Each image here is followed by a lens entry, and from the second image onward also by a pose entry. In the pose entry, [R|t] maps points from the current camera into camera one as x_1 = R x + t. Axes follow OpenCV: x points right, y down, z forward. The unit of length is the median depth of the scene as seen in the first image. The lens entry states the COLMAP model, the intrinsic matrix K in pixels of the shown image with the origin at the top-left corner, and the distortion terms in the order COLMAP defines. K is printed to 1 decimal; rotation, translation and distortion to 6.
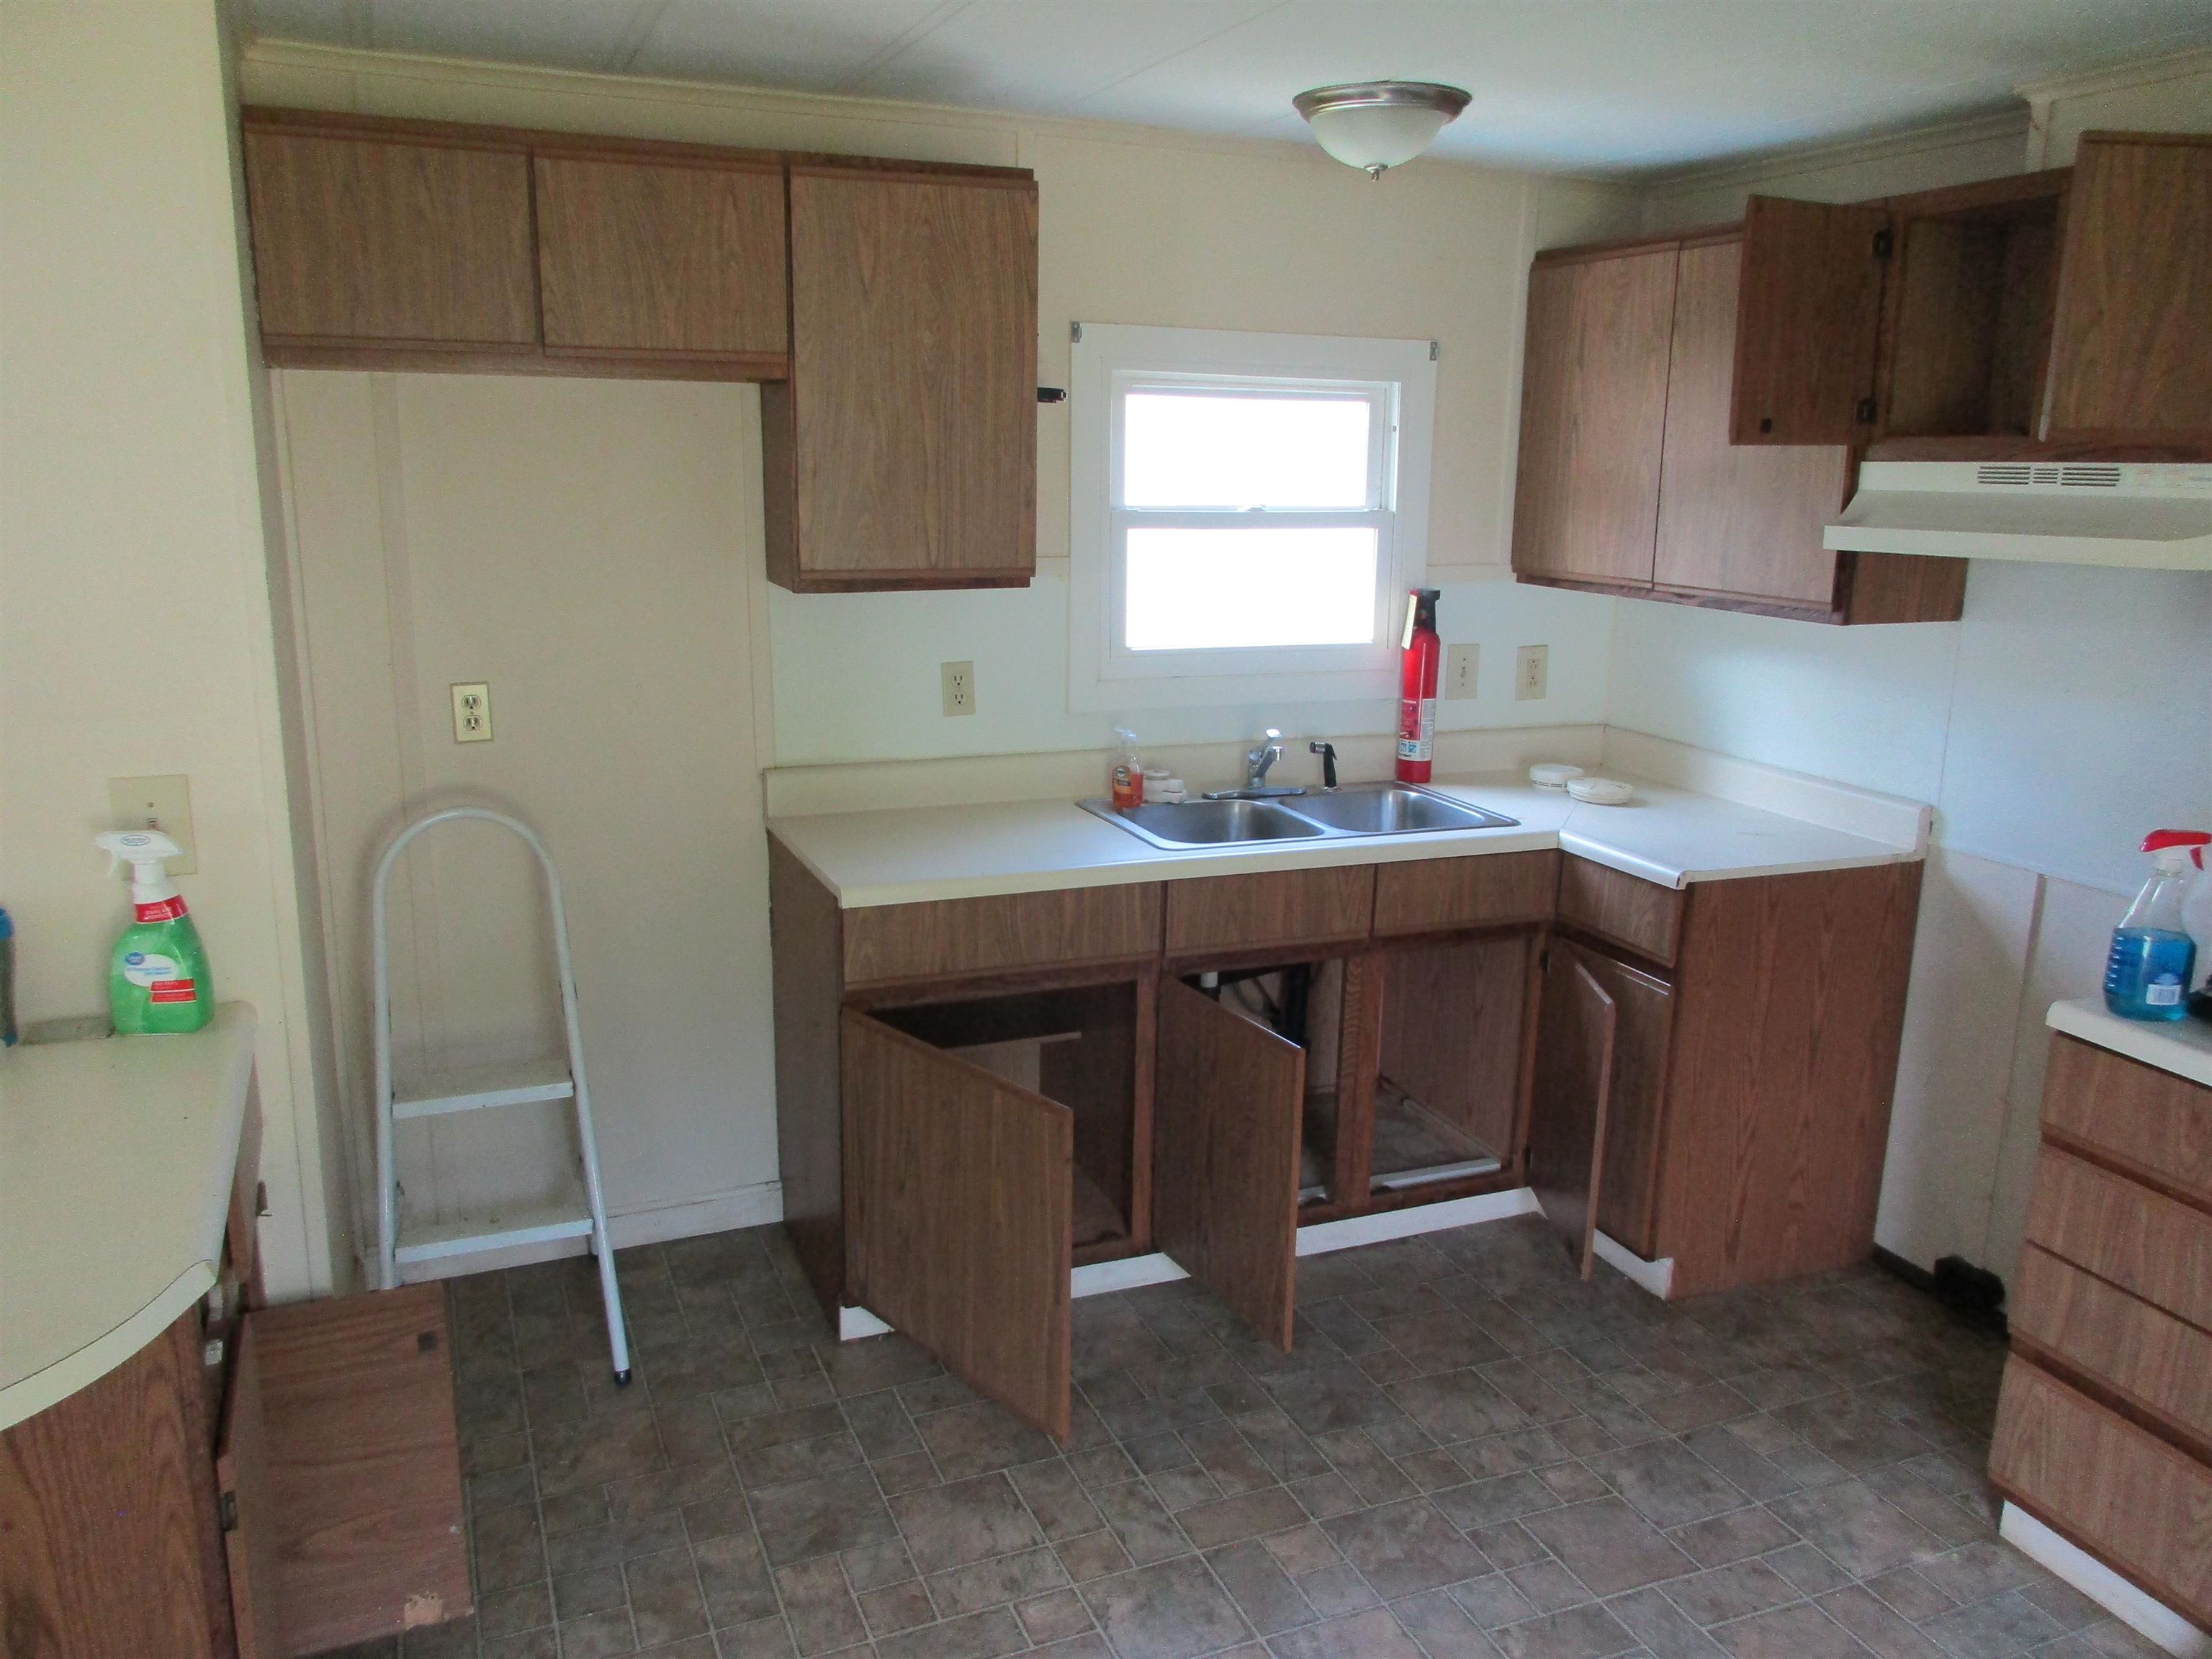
lens RADIAL K [[1617.7, 0, 1098.3], [0, 1617.7, 822.9], [0, 0, 1]] dist [-0.034382, 0.005690]
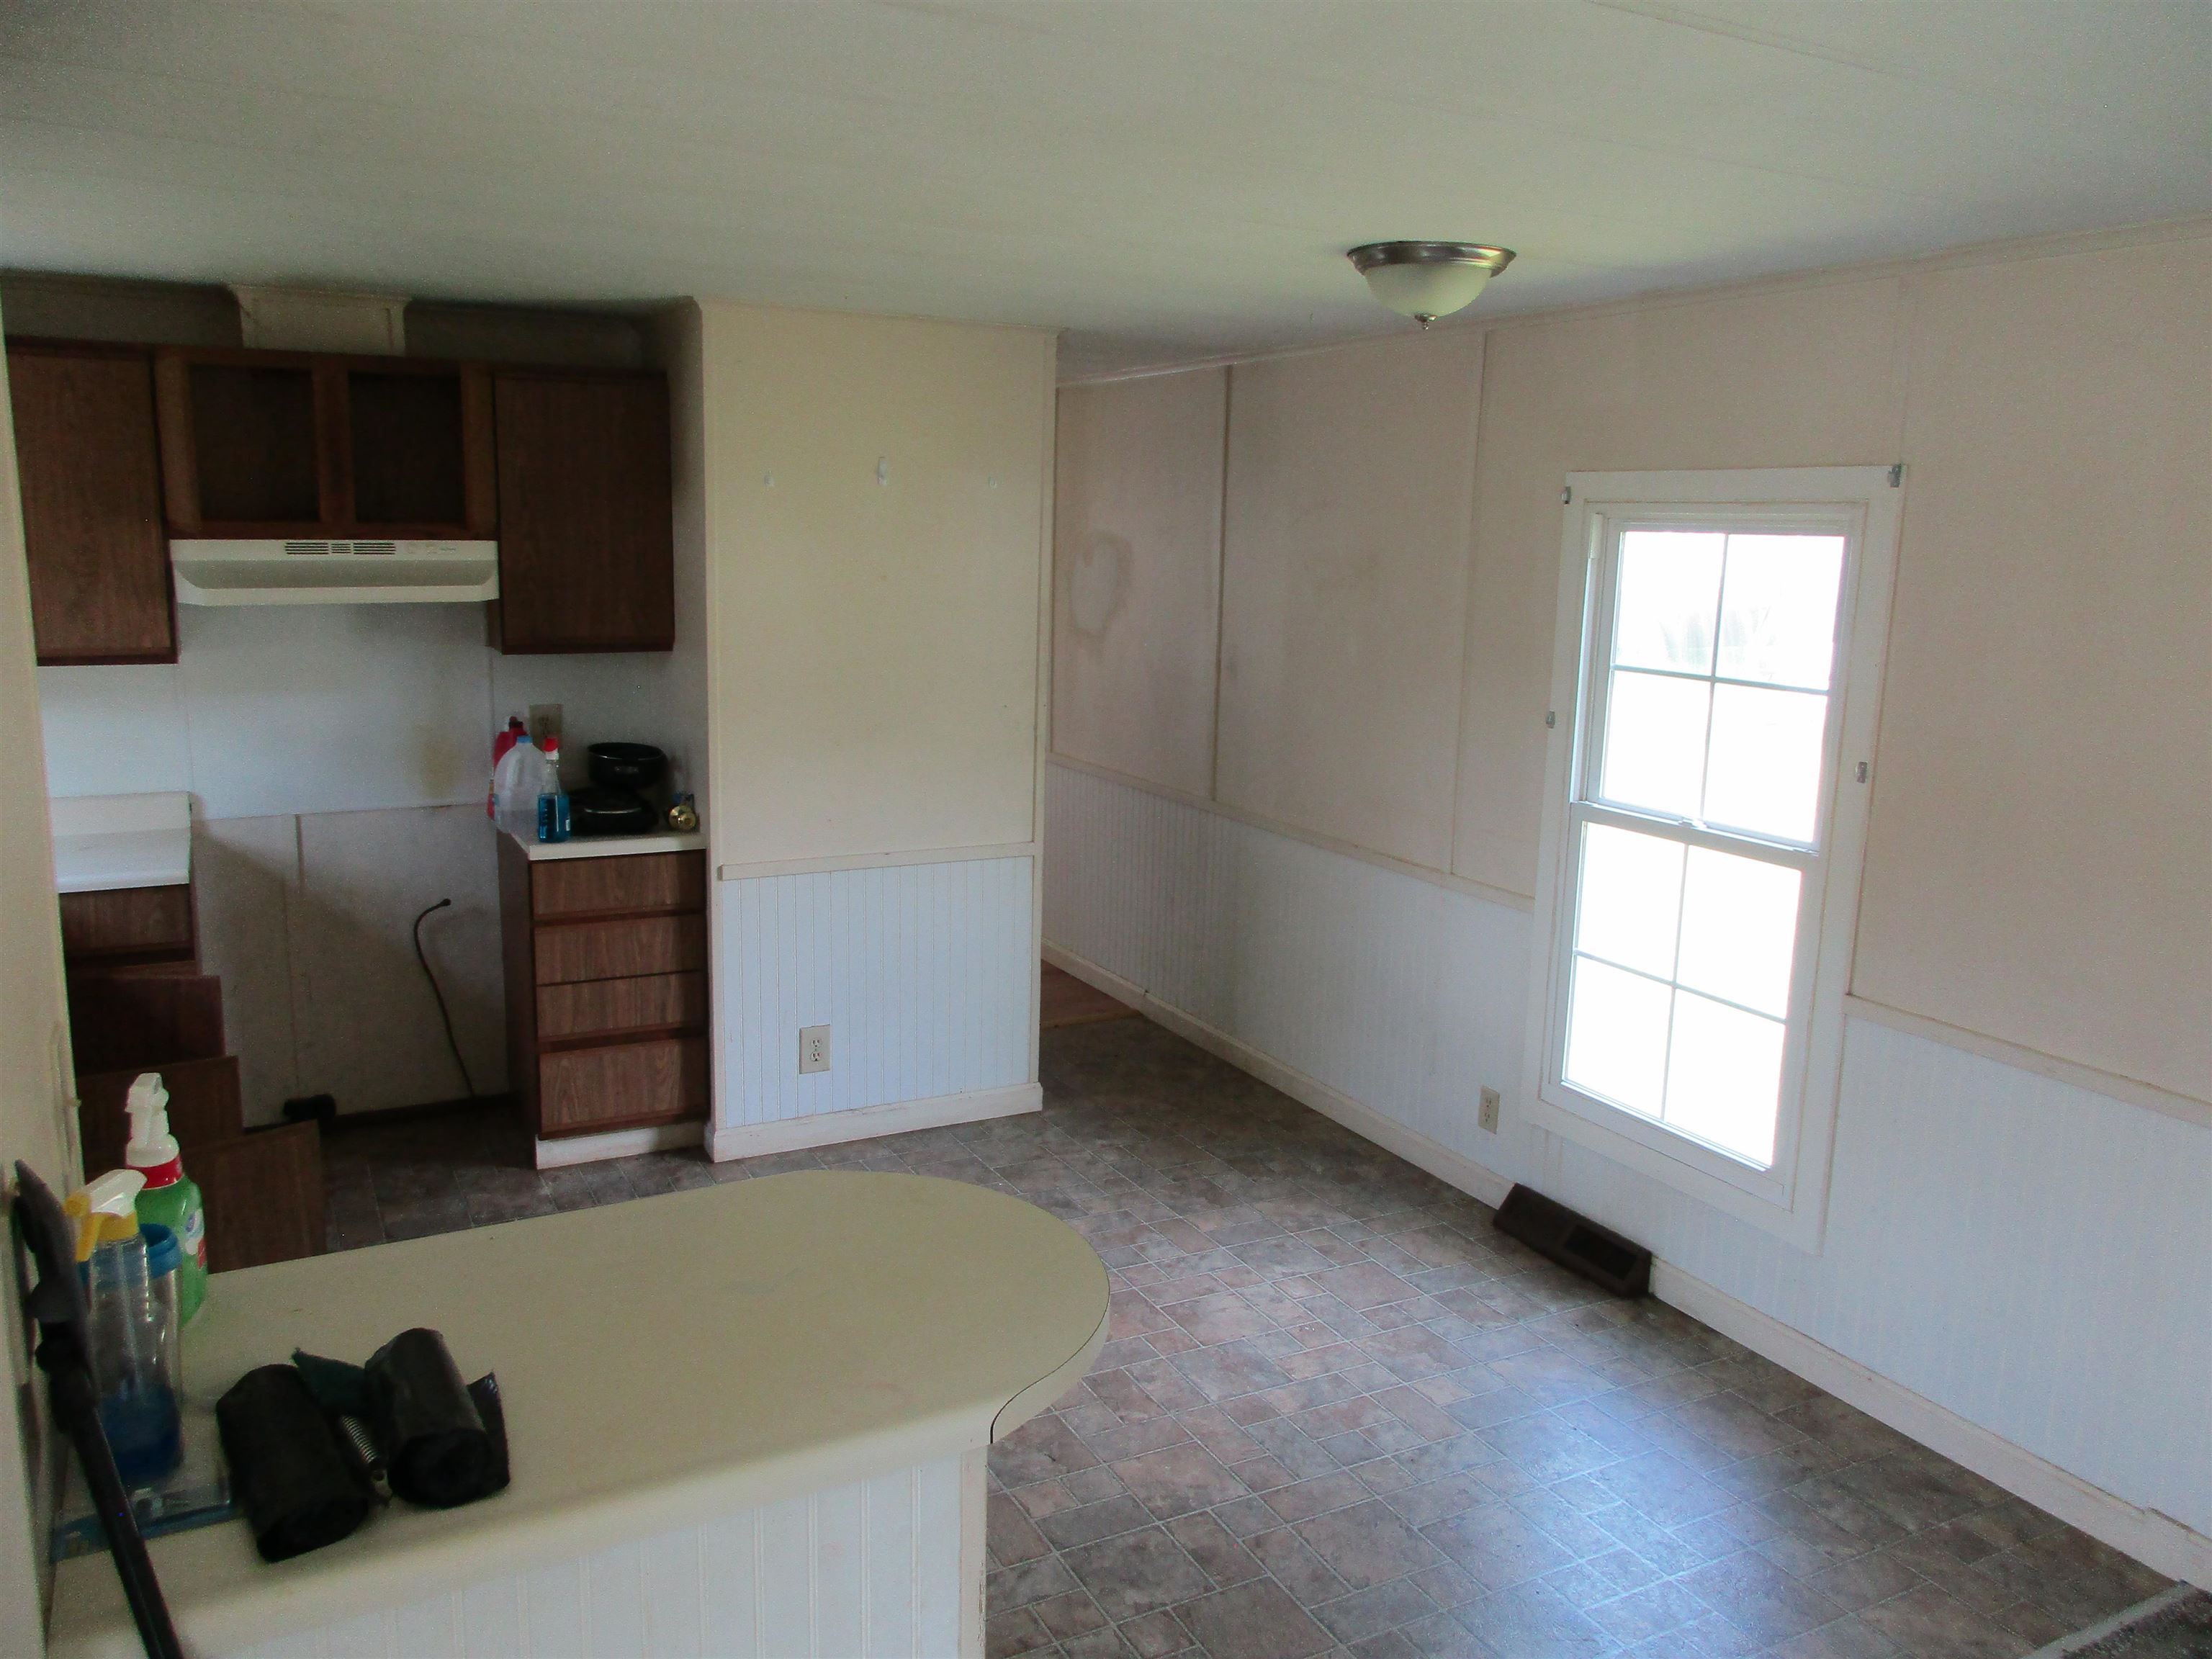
lens RADIAL K [[1617.7, 0, 1098.3], [0, 1617.7, 822.9], [0, 0, 1]] dist [-0.034382, 0.005690]
pose [[-0.094931, -0.193433, 0.976510, -1.070089], [0.198273, 0.957612, 0.208965, -0.142881], [-0.975539, 0.213453, -0.052555, 0.422579]]
